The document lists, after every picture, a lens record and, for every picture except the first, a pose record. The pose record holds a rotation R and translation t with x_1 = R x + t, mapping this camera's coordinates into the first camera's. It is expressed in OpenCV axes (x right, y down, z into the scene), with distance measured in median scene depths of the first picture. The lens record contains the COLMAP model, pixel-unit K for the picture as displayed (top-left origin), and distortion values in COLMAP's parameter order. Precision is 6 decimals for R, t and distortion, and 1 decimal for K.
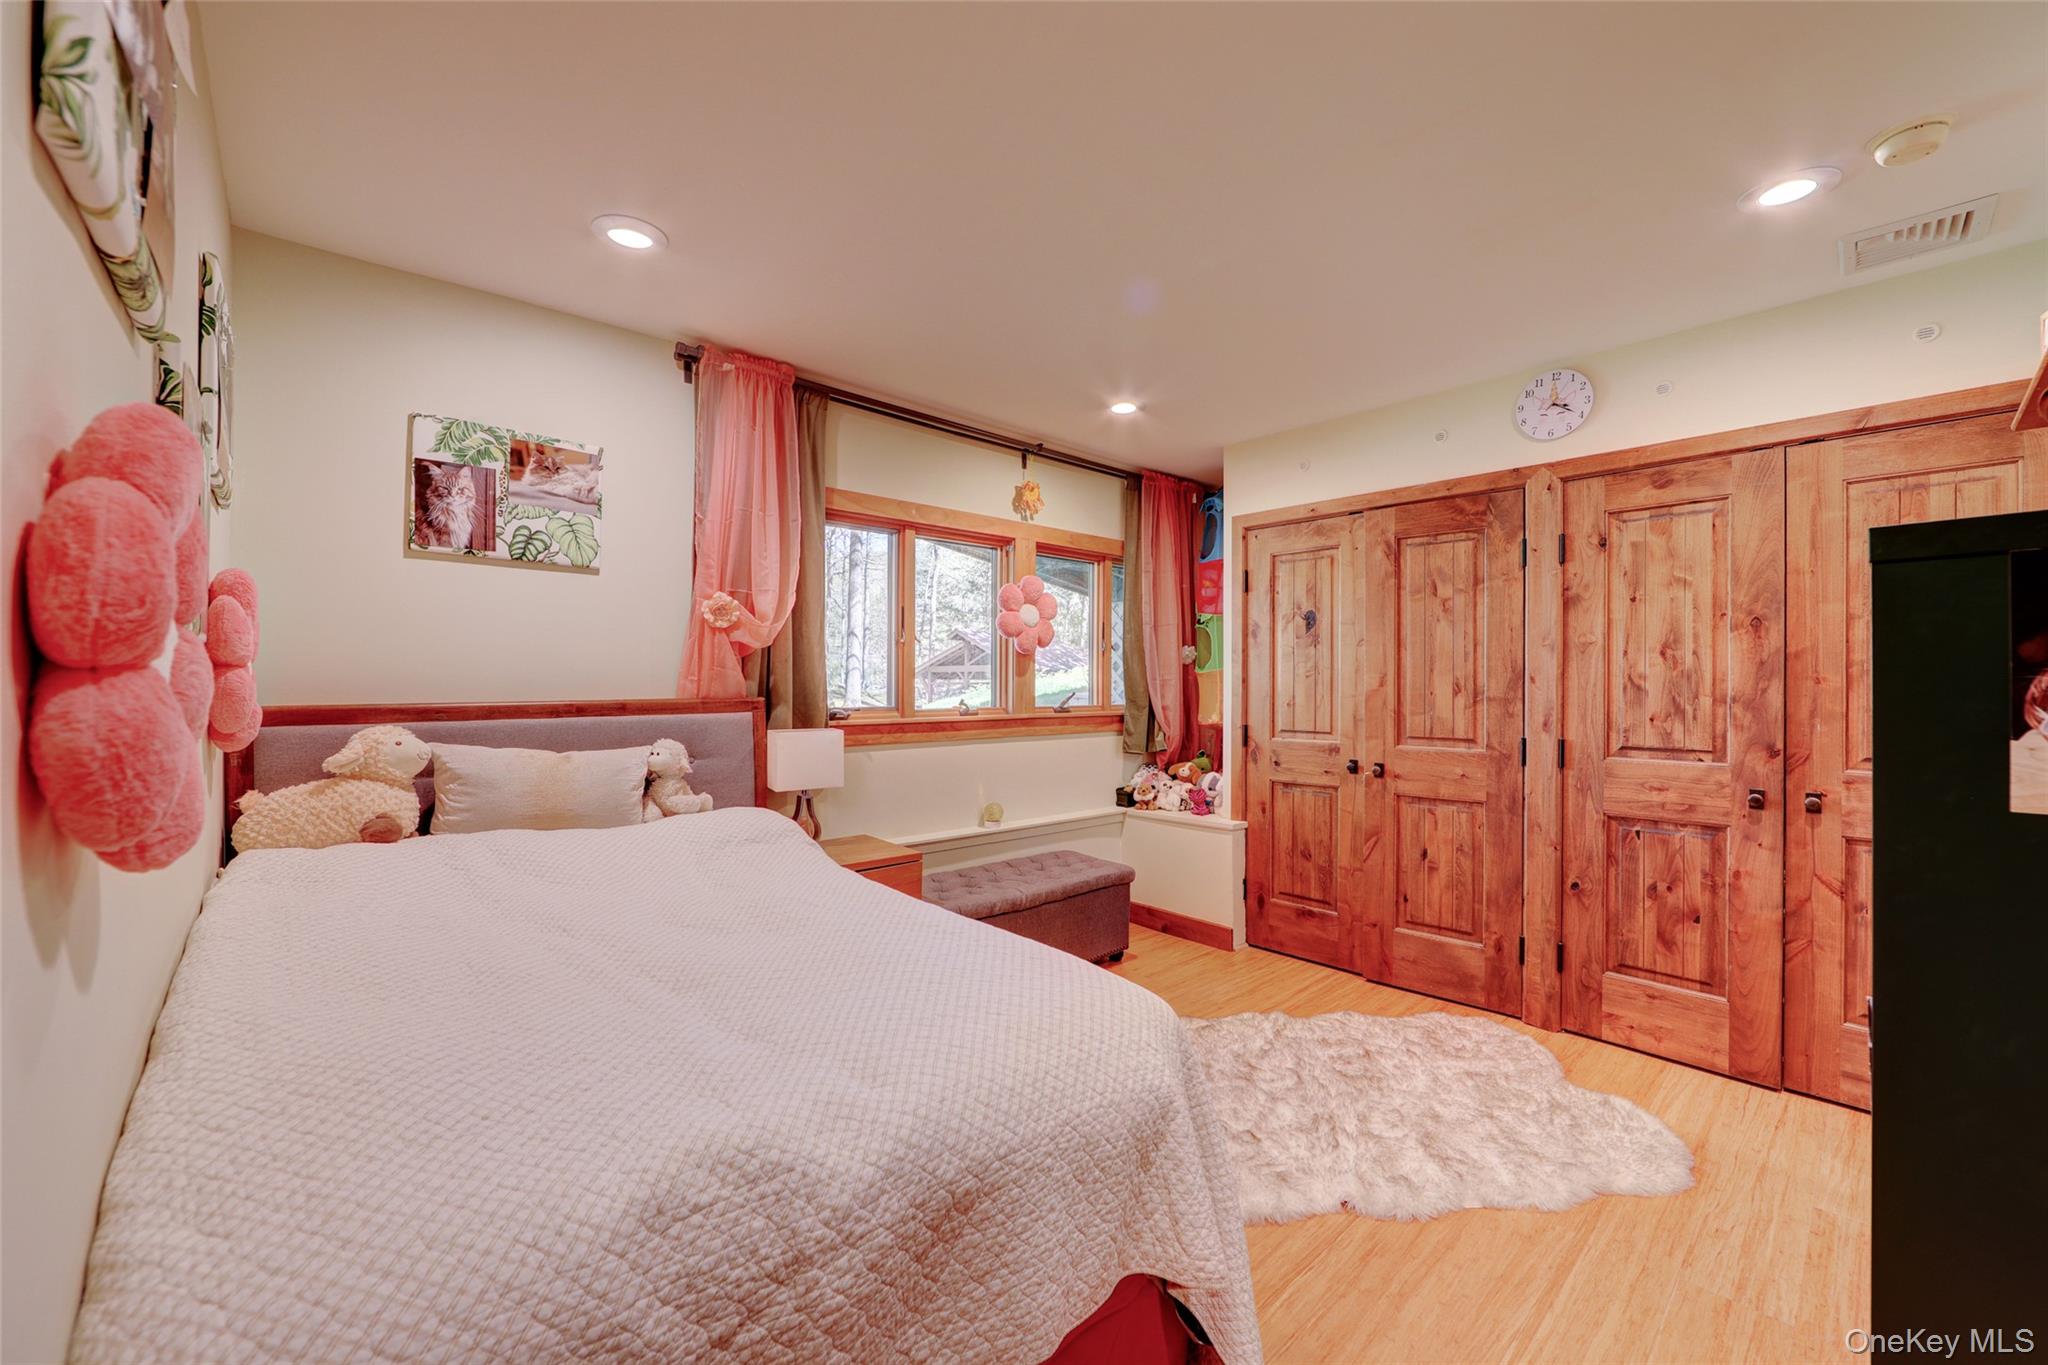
lens RADIAL K [[812.2, 0, 1029.0], [0, 812.2, 681.5], [0, 0, 1]] dist [-0.010445, 0.000997]
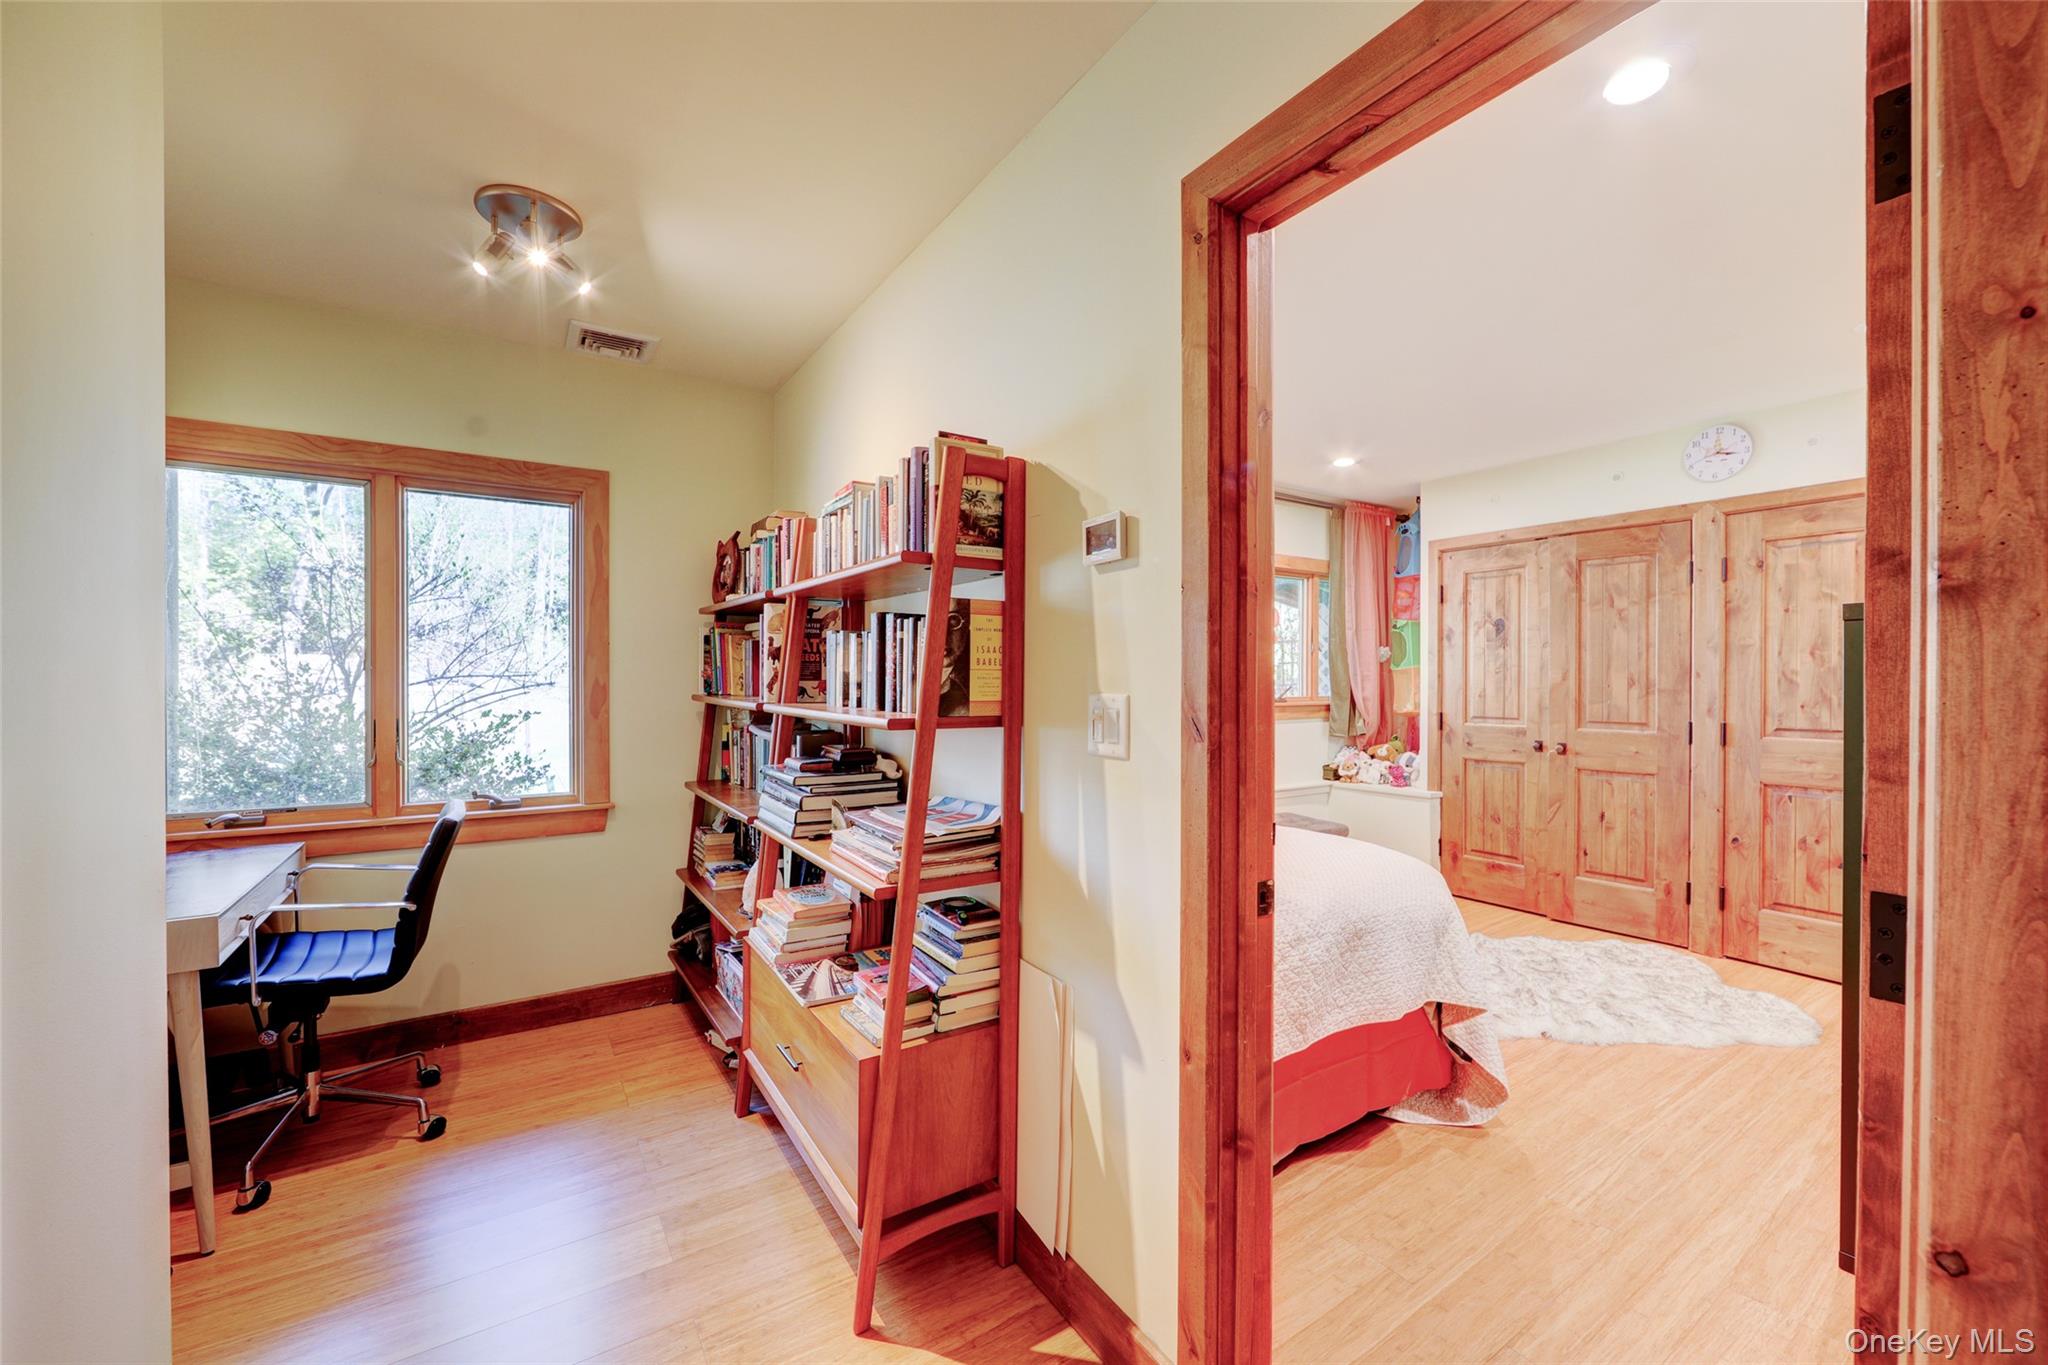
lens RADIAL K [[812.2, 0, 1027.8], [0, 812.2, 682.8], [0, 0, 1]] dist [-0.010445, 0.000997]
pose [[0.987015, -0.002124, -0.160615, -0.196358], [0.003476, 0.999961, 0.008137, -0.003685], [0.160592, -0.008589, 0.986984, -0.391396]]
